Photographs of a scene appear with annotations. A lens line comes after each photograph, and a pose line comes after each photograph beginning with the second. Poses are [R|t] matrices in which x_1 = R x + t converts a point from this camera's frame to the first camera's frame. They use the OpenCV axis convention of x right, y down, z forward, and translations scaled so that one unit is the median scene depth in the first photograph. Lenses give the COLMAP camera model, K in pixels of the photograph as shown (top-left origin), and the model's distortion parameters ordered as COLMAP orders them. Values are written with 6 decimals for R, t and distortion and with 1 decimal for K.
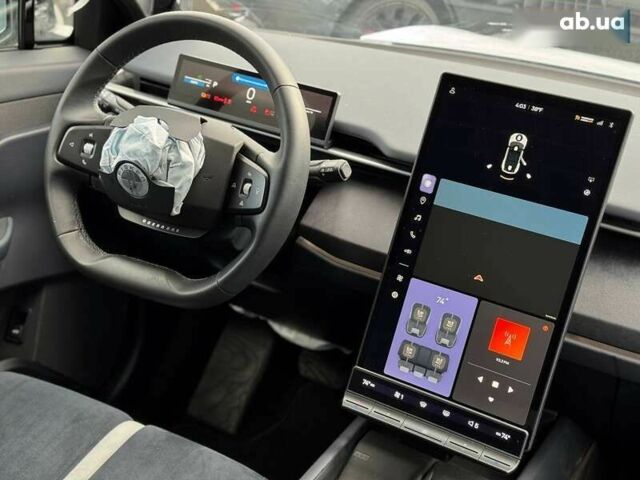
lens RADIAL K [[903.3, 0, 312.2], [0, 903.3, 254.3], [0, 0, 1]] dist [0.160649, 0.000000]
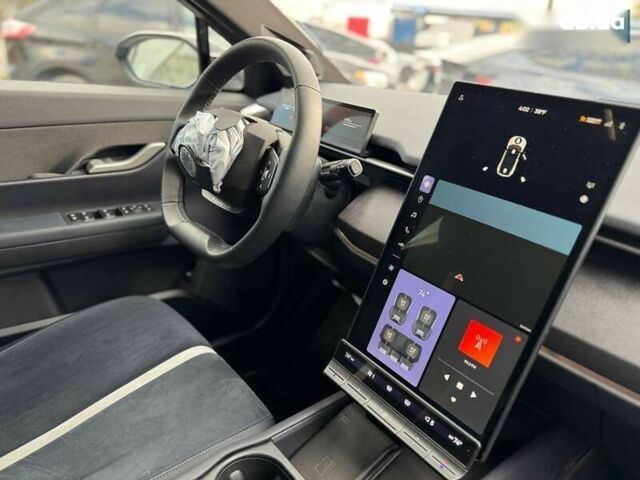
lens RADIAL K [[454.5, 0, 316.5], [0, 454.5, 245.2], [0, 0, 1]] dist [0.051147, -0.062212]
pose [[0.929342, 0.123408, -0.347986, 0.207004], [-0.136026, 0.990633, -0.011961, 0.018413], [0.343251, 0.058451, 0.937423, 0.462882]]
